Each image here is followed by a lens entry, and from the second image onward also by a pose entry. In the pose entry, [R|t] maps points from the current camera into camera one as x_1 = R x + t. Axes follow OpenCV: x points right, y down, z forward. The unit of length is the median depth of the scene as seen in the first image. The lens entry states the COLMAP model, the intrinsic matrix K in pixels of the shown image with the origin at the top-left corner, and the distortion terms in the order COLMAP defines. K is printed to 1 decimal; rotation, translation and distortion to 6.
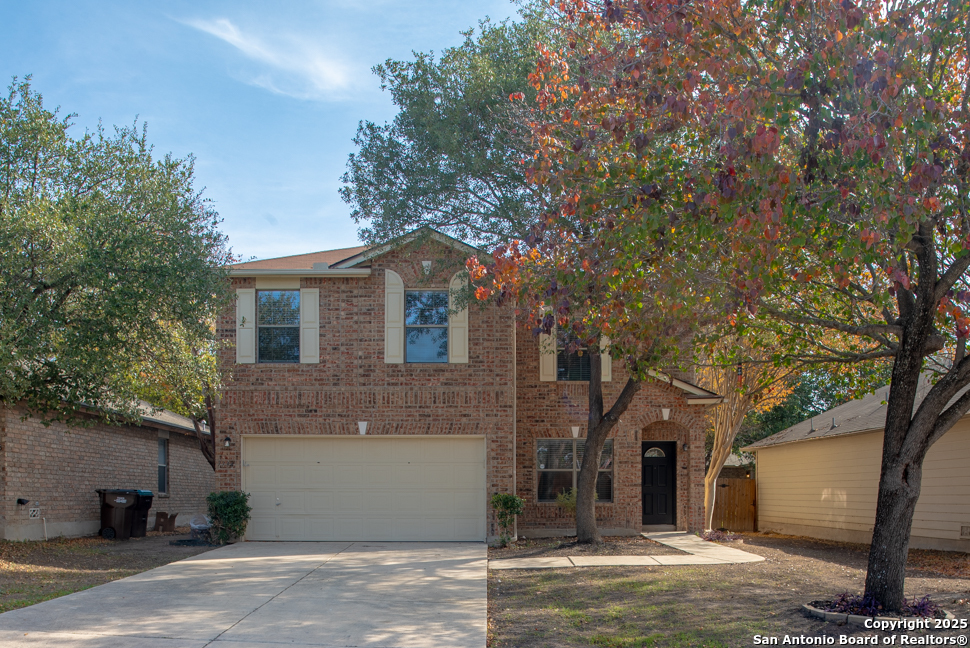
lens RADIAL K [[672.4, 0, 485.0], [0, 672.4, 344.8], [0, 0, 1]] dist [-0.042783, -0.001553]
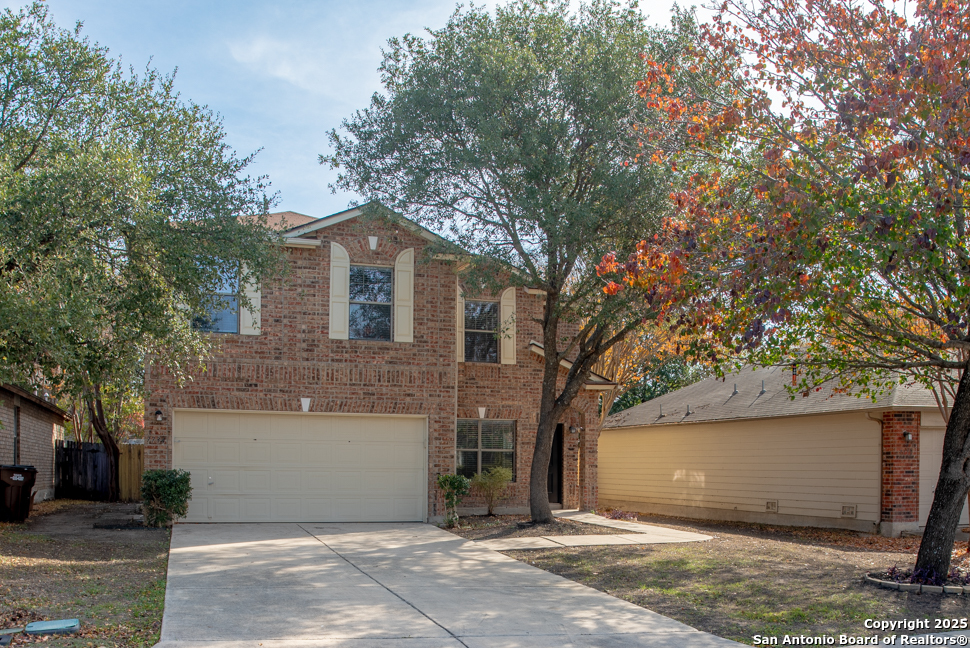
lens RADIAL K [[669.1, 0, 485.0], [0, 669.1, 324.0], [0, 0, 1]] dist [-0.040681, 0.000095]
pose [[0.974434, 0.055226, 0.217781, -0.142101], [-0.055786, 0.998436, -0.003581, -0.002687], [-0.217638, -0.008659, 0.975991, 0.009823]]
